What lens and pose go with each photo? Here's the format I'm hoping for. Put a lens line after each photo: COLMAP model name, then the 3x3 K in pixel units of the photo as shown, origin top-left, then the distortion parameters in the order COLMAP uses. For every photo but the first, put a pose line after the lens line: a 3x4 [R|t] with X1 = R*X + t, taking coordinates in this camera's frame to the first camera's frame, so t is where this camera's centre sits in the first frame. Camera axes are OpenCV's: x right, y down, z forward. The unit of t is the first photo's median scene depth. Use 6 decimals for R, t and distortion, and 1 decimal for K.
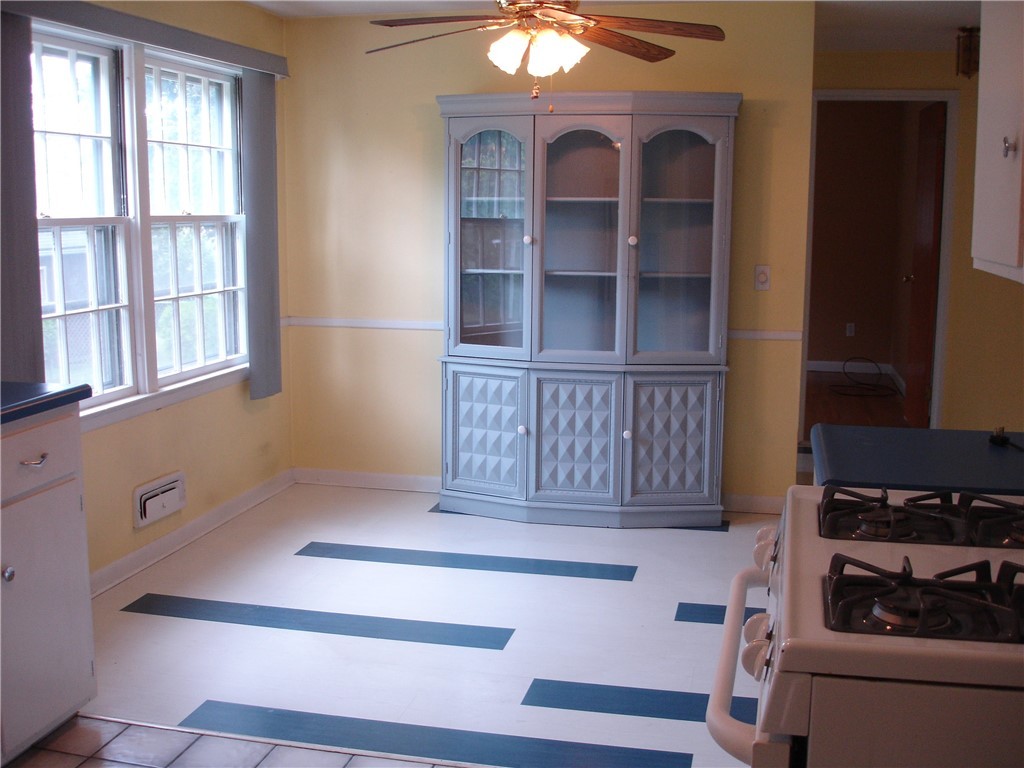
lens RADIAL K [[1152.5, 0, 512.0], [0, 1152.5, 384.0], [0, 0, 1]] dist [-0.091515, -0.048602]
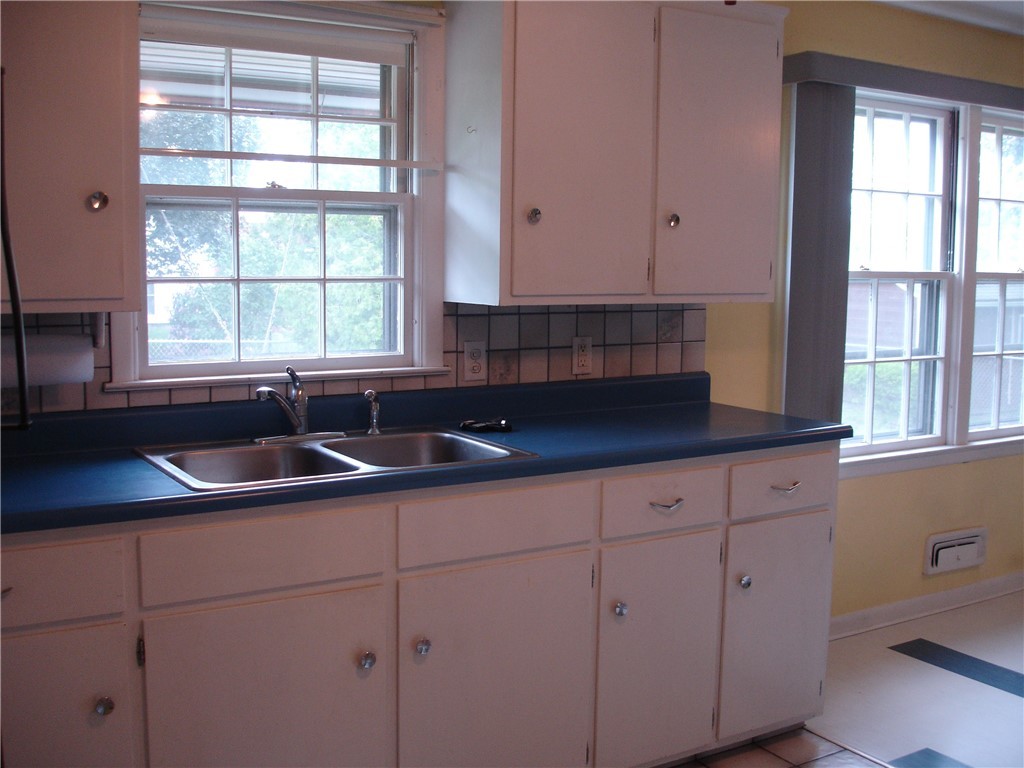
lens RADIAL K [[1152.5, 0, 512.0], [0, 1152.5, 384.0], [0, 0, 1]] dist [-0.091515, -0.048602]
pose [[0.707821, 0.089504, -0.700698, 0.107193], [-0.120686, 0.992679, 0.004888, -0.003482], [0.696006, 0.081105, 0.713441, -0.000871]]
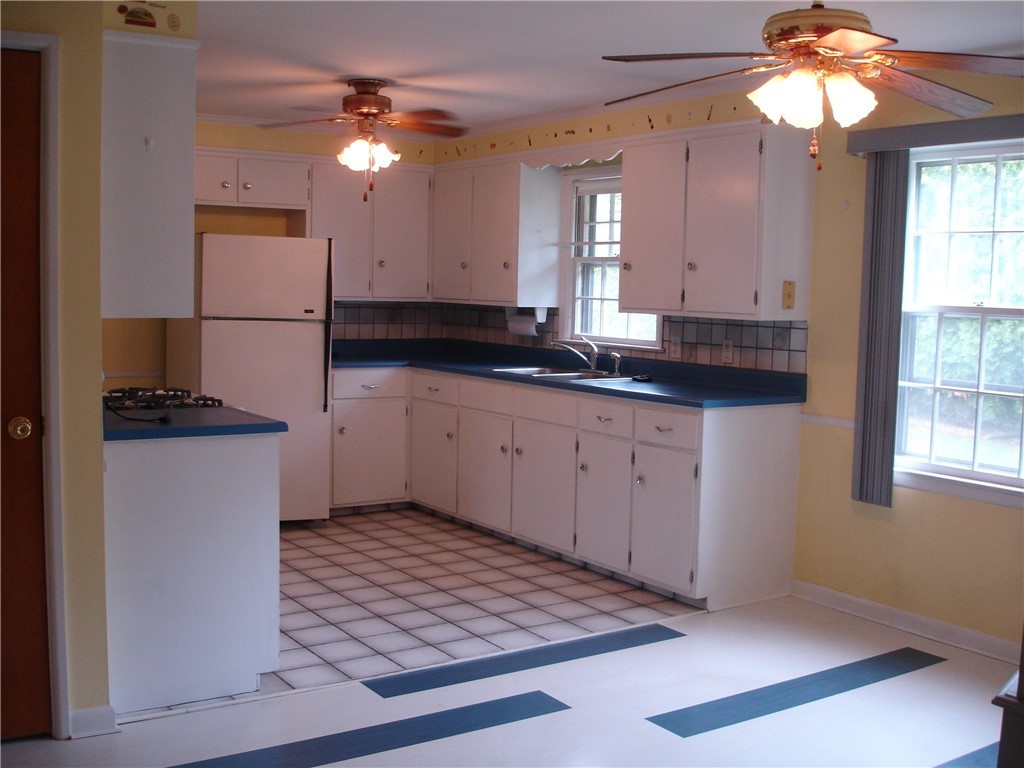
lens RADIAL K [[1152.5, 0, 512.0], [0, 1152.5, 384.0], [0, 0, 1]] dist [-0.091515, -0.048602]
pose [[-0.682622, 0.043674, -0.729466, 0.674353], [-0.136376, 0.973063, 0.185877, -0.193832], [0.717934, 0.226366, -0.658278, 1.275549]]
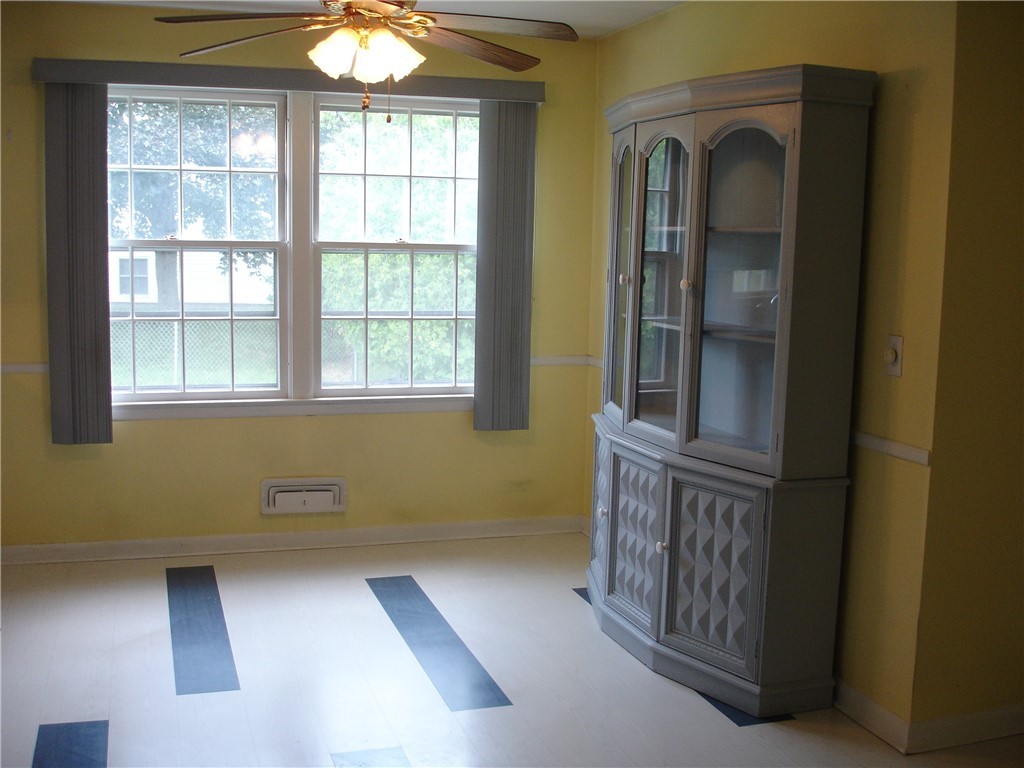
lens RADIAL K [[1119.5, 0, 512.2], [0, 1119.5, 410.6], [0, 0, 1]] dist [-0.012393, -0.307954]
pose [[0.513928, 0.132133, -0.847596, 0.740702], [-0.147524, 0.986959, 0.064409, -0.085088], [0.845053, 0.091939, 0.526719, 0.616543]]
